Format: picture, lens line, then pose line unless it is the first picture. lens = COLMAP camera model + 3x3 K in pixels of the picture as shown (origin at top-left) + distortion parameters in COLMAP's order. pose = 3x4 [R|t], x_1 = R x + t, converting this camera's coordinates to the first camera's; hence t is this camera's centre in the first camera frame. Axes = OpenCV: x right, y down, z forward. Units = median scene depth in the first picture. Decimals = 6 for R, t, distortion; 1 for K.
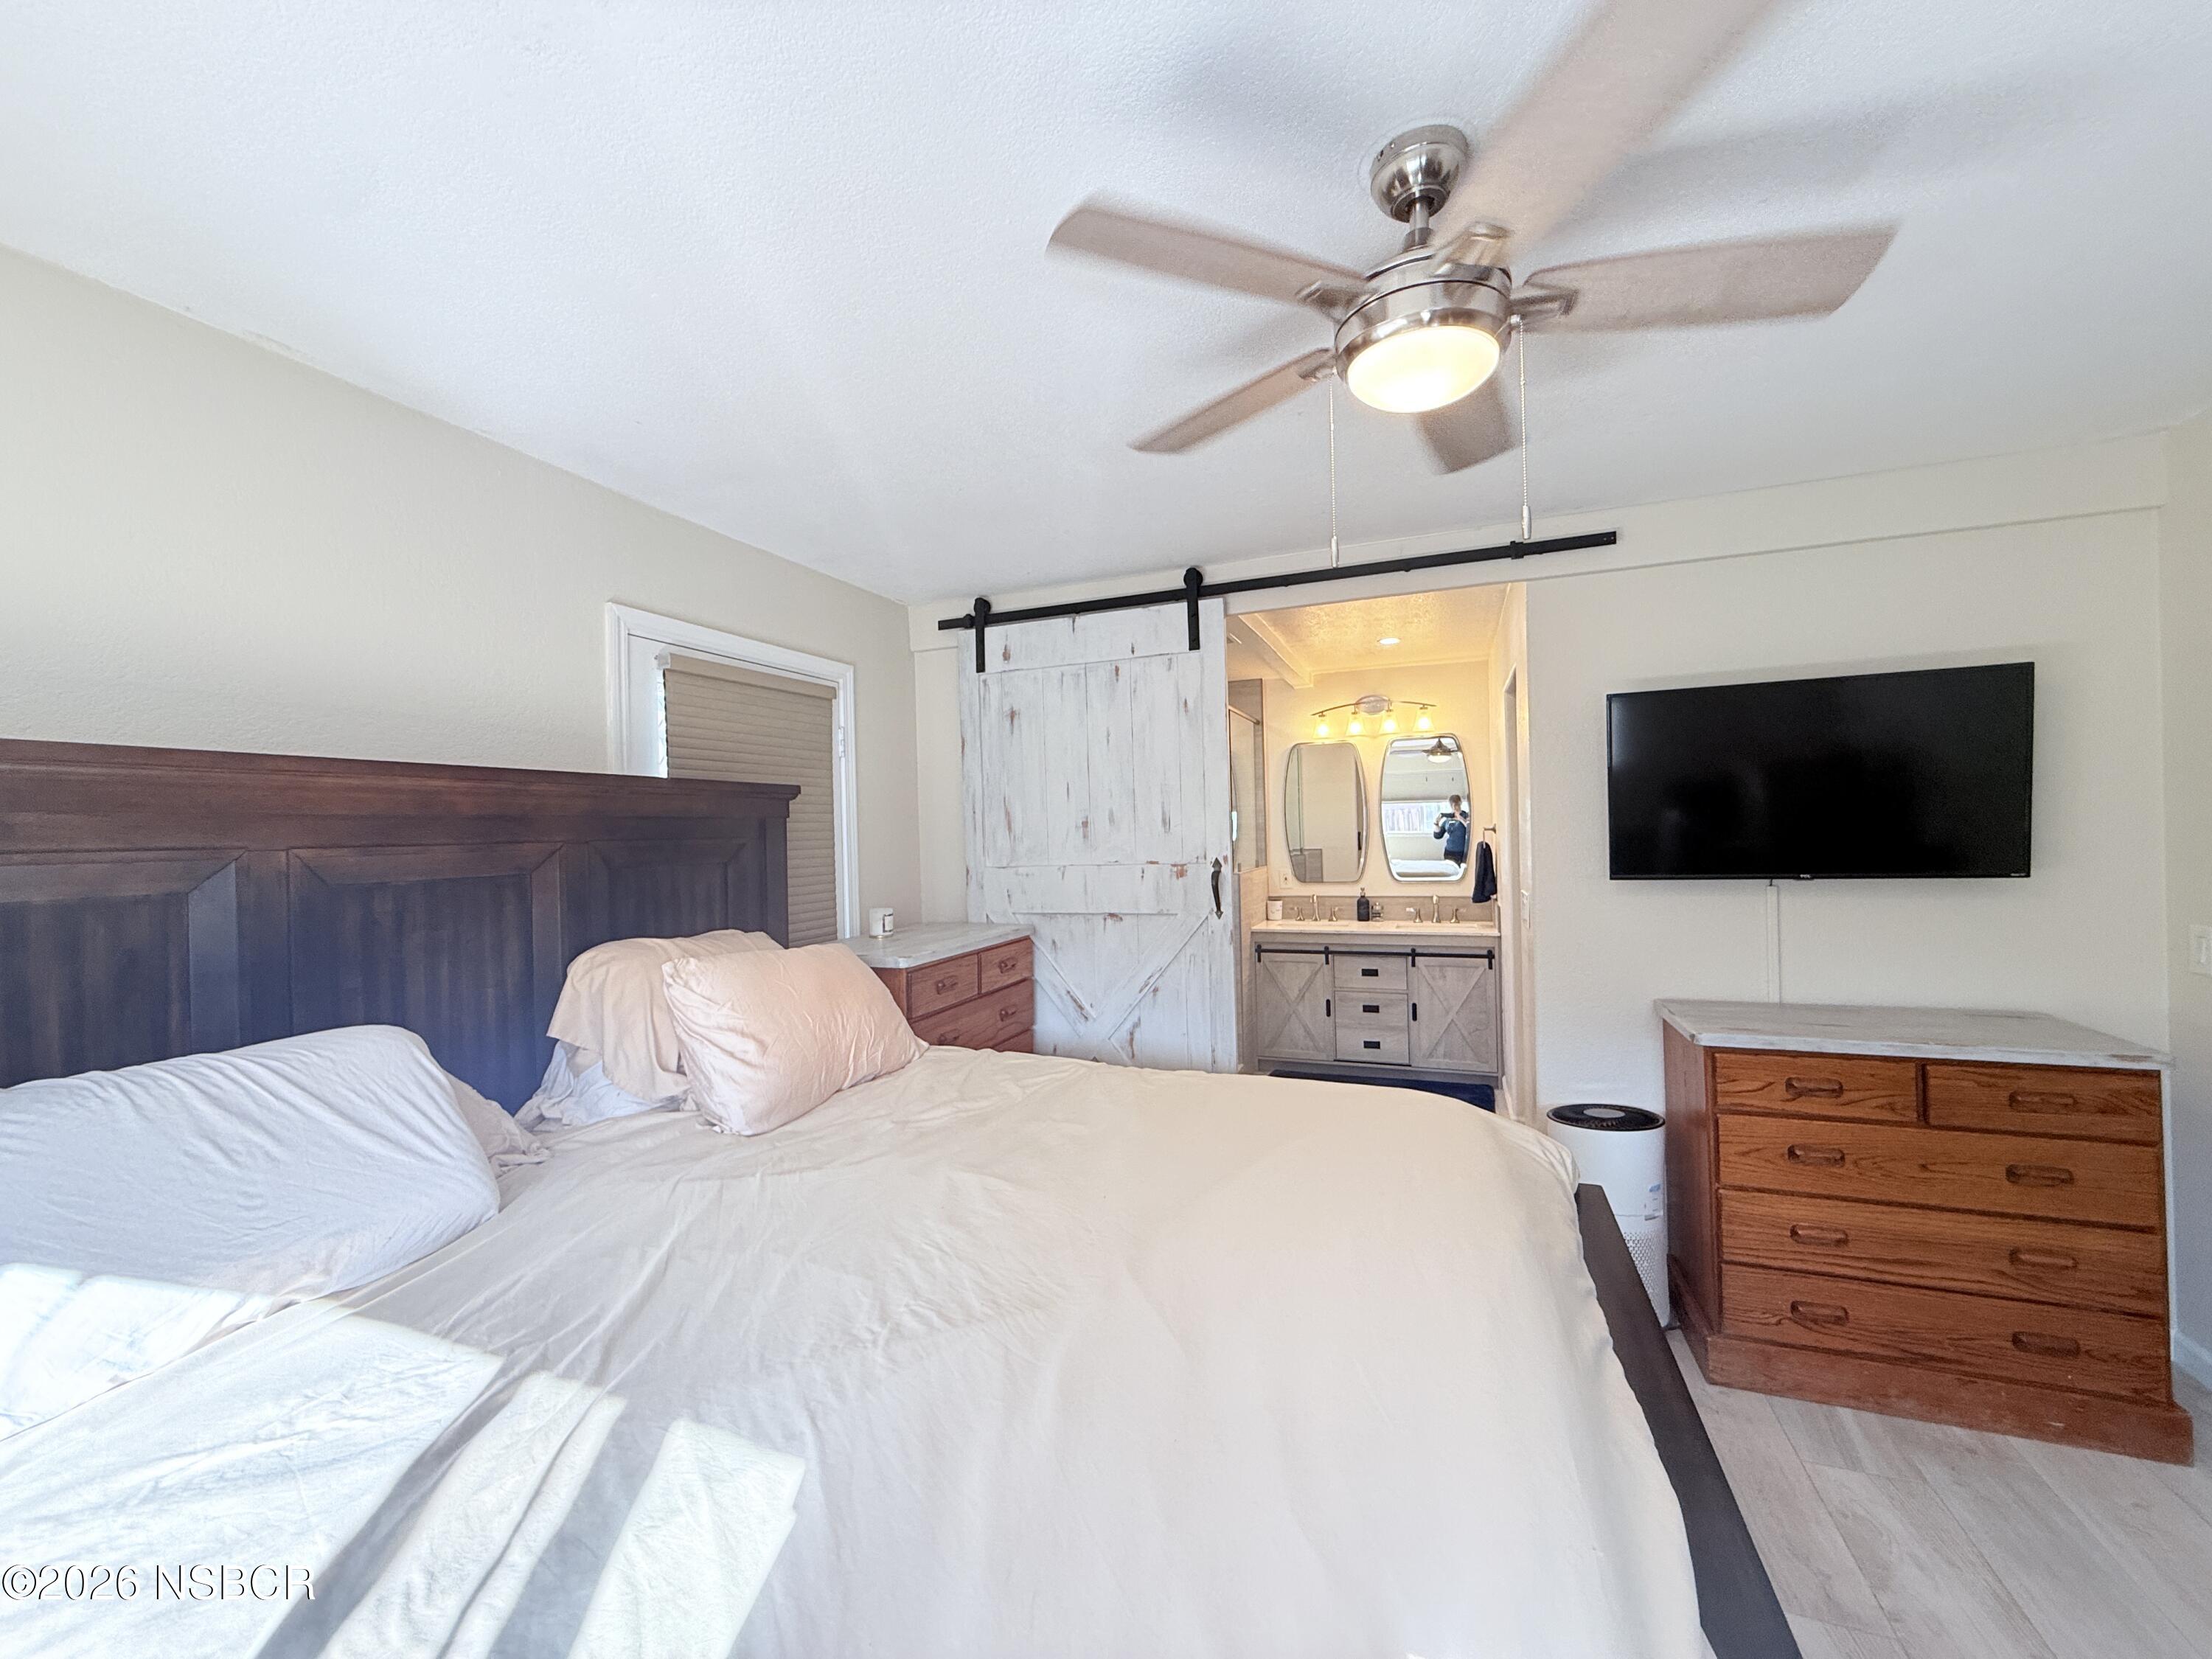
lens RADIAL K [[883.2, 0, 1099.4], [0, 883.2, 824.0], [0, 0, 1]] dist [-0.002407, 0.001430]
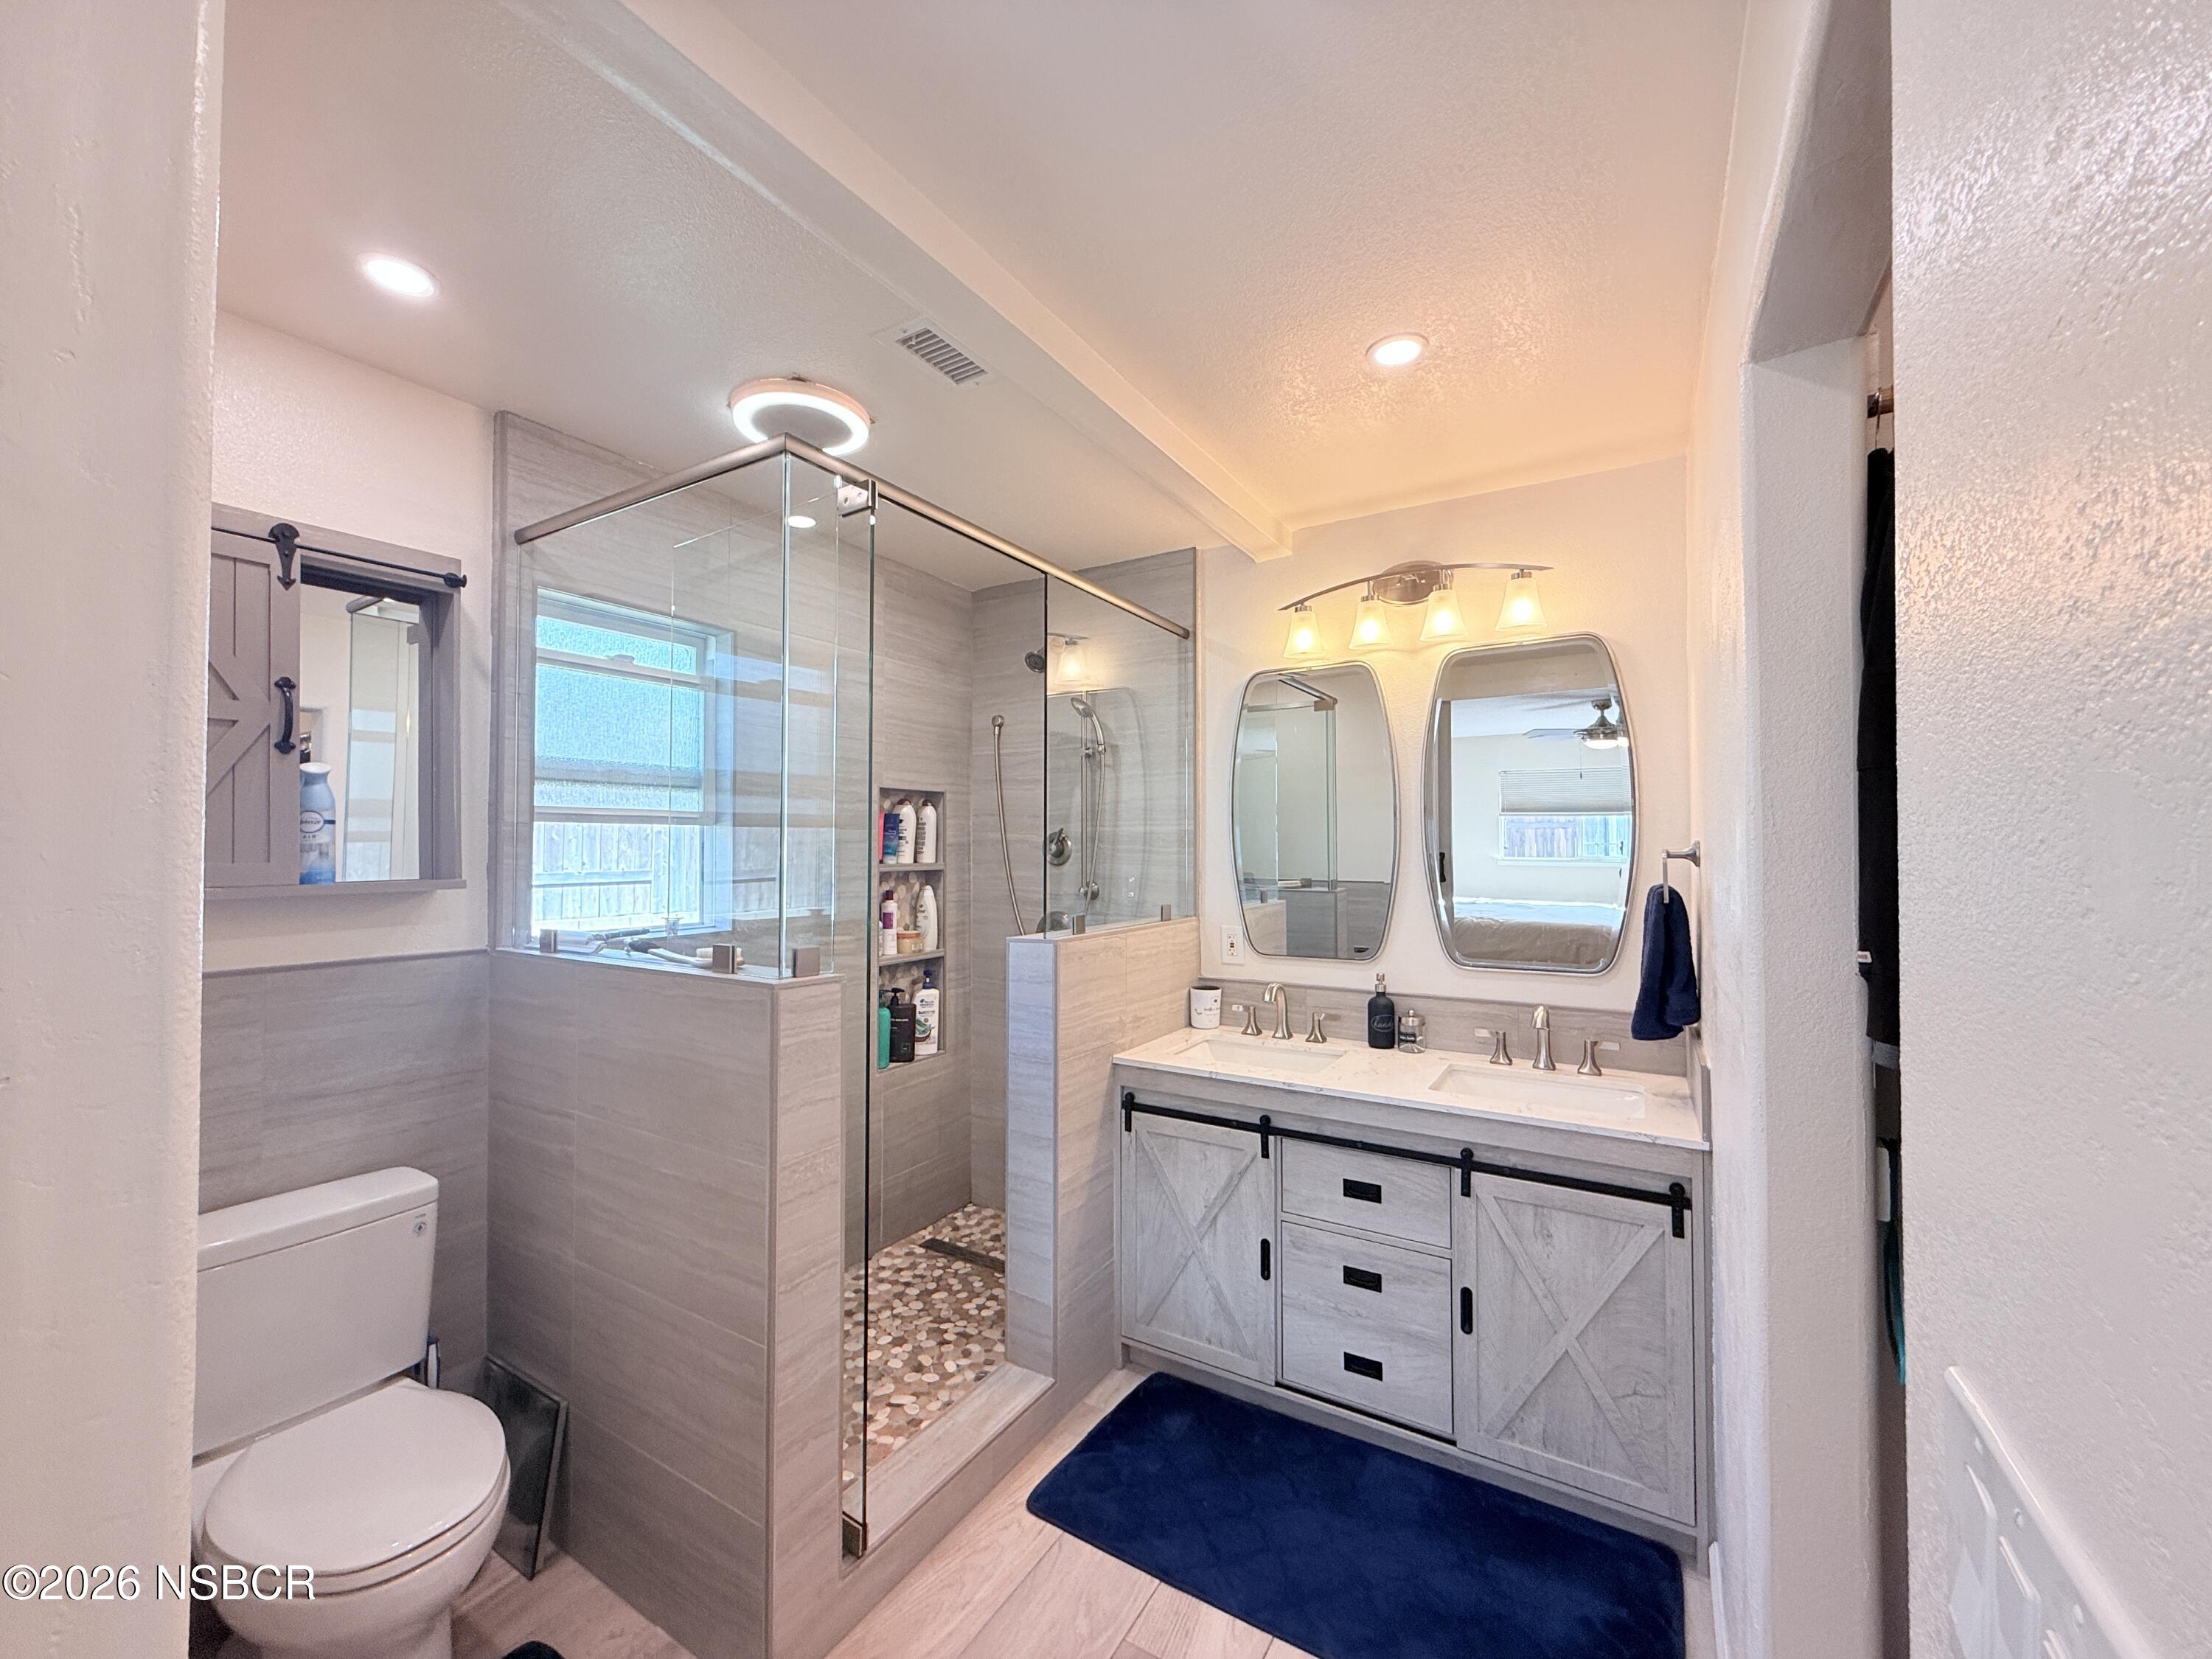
lens RADIAL K [[883.2, 0, 1099.8], [0, 883.2, 829.2], [0, 0, 1]] dist [-0.002407, 0.001430]
pose [[0.984971, 0.020100, -0.171546, 0.249044], [-0.021869, 0.999725, -0.008432, 0.003261], [0.171329, 0.012057, 0.985140, 0.557421]]
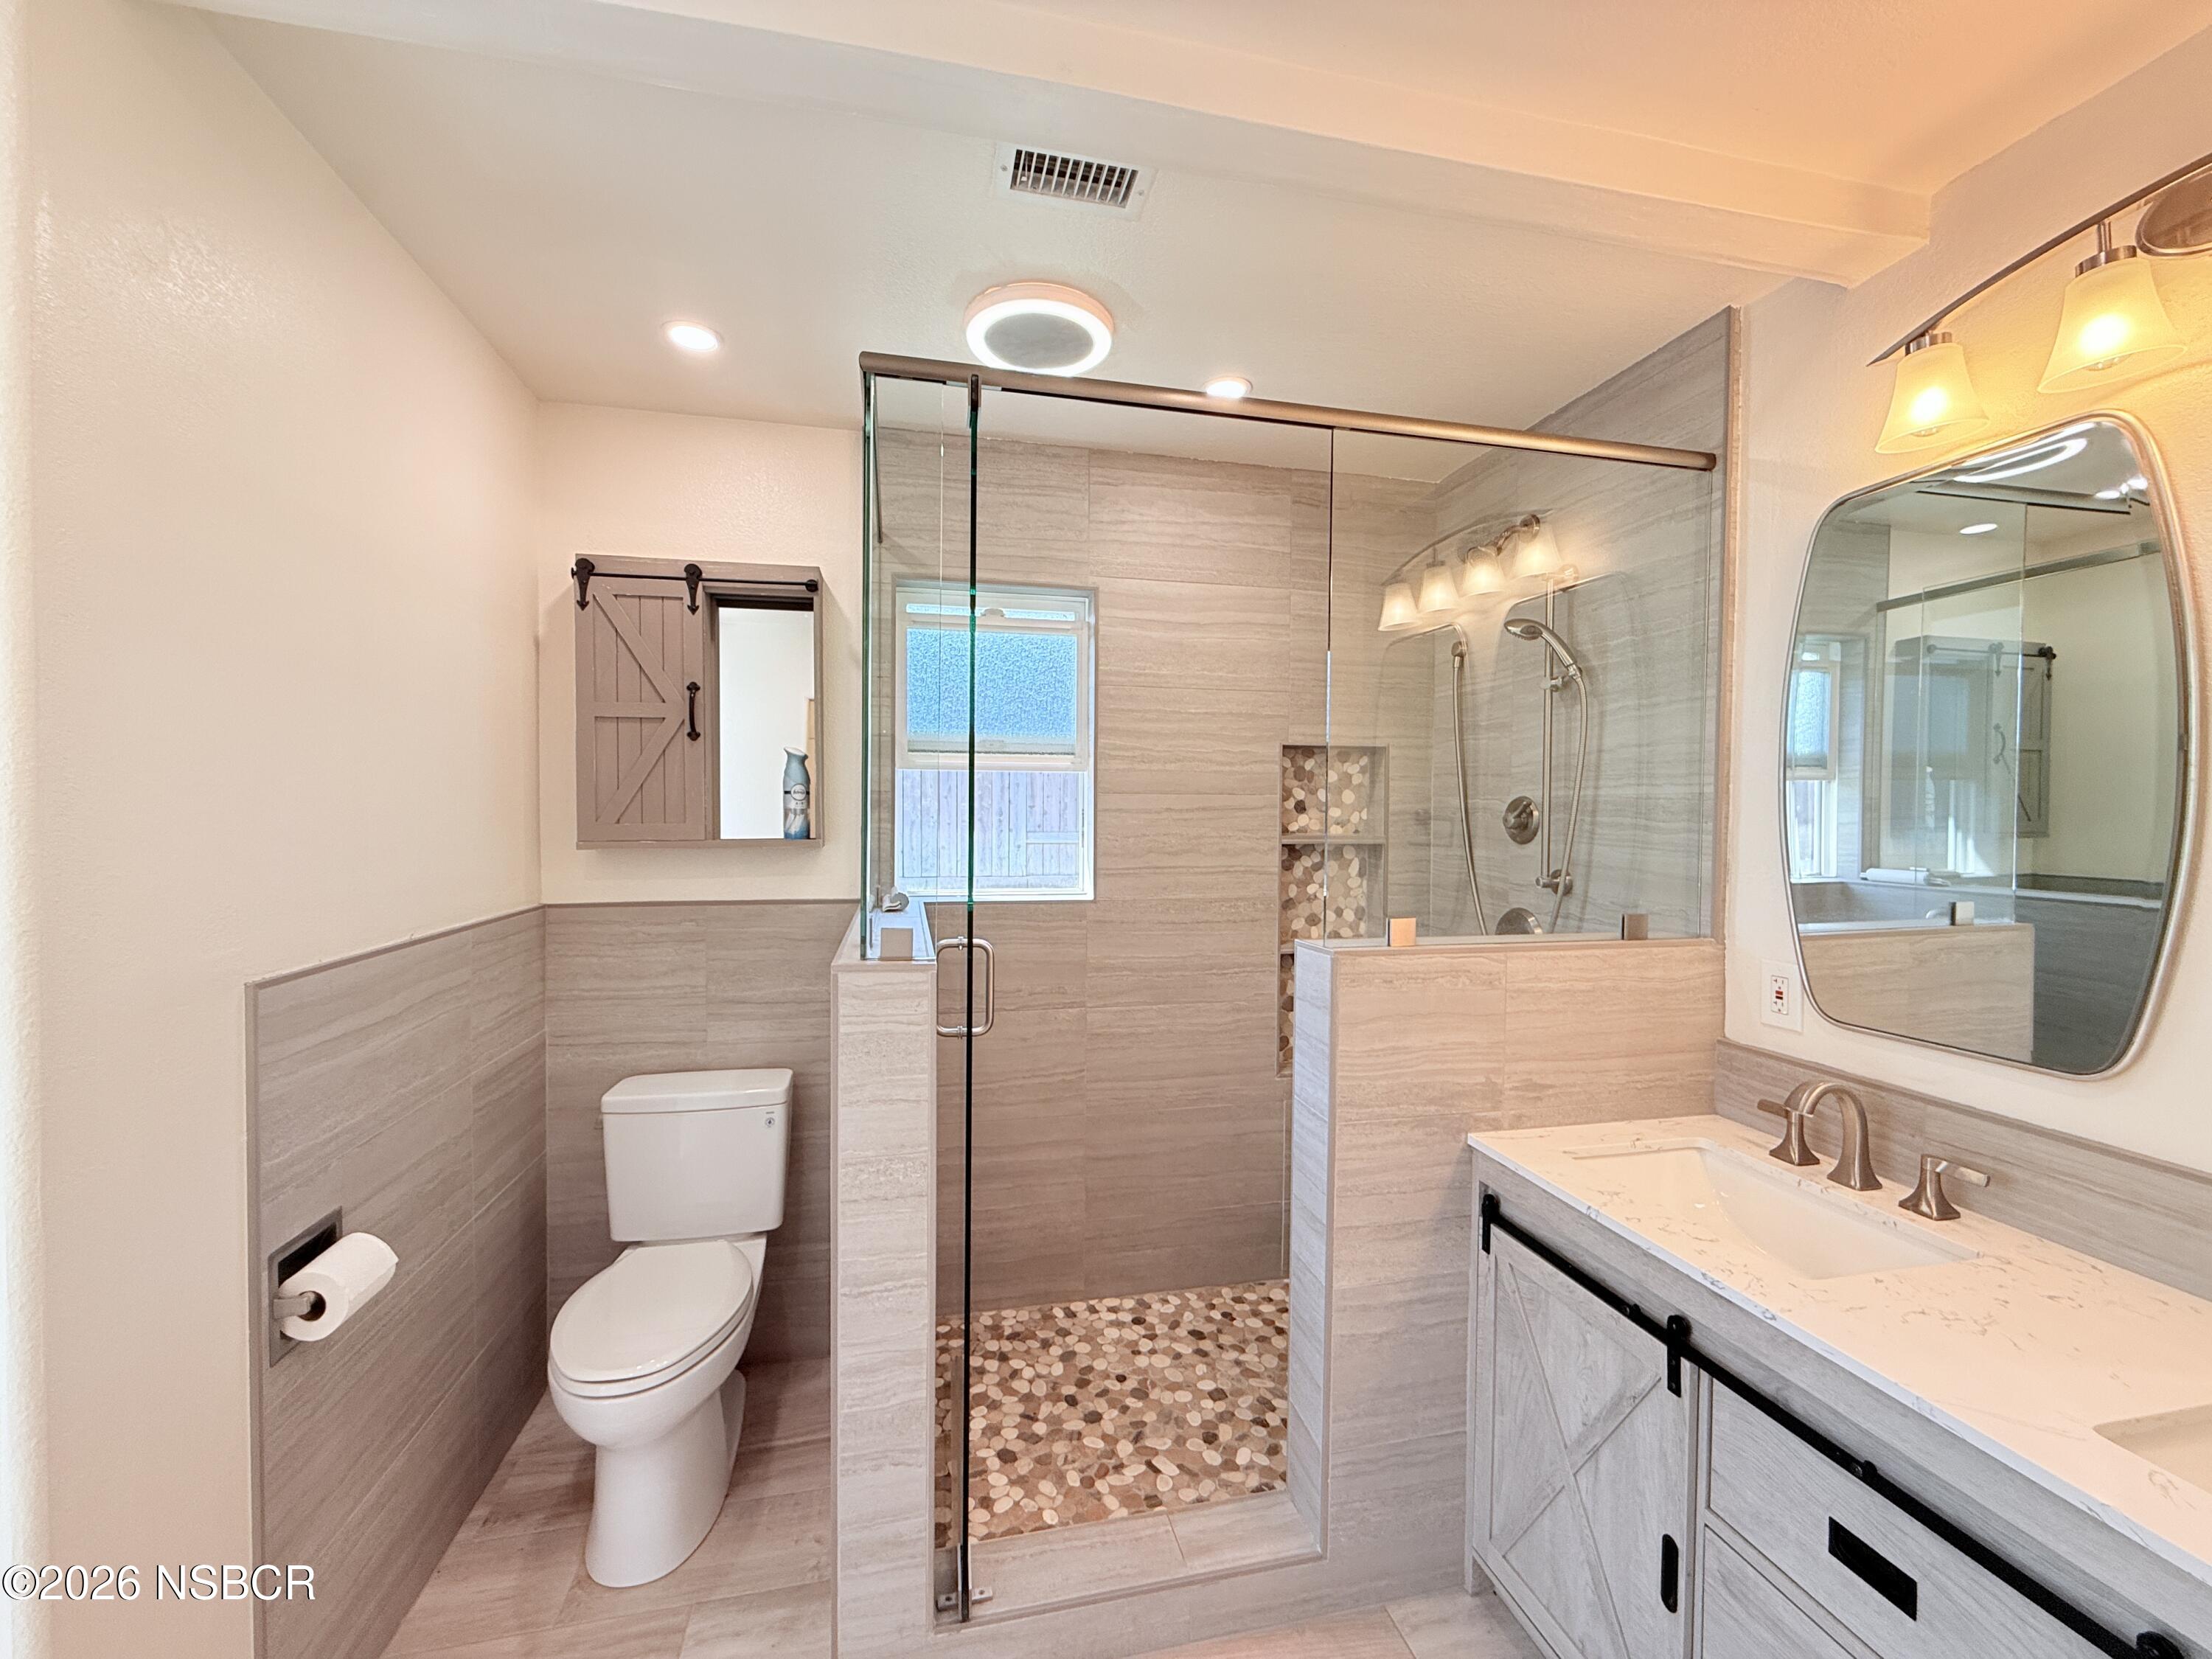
lens RADIAL K [[883.2, 0, 1098.0], [0, 883.2, 831.2], [0, 0, 1]] dist [-0.002407, 0.001430]
pose [[0.560229, 0.049714, -0.826845, 0.359377], [-0.014875, 0.998640, 0.049964, -0.001083], [0.828204, -0.015692, 0.560207, 0.742605]]
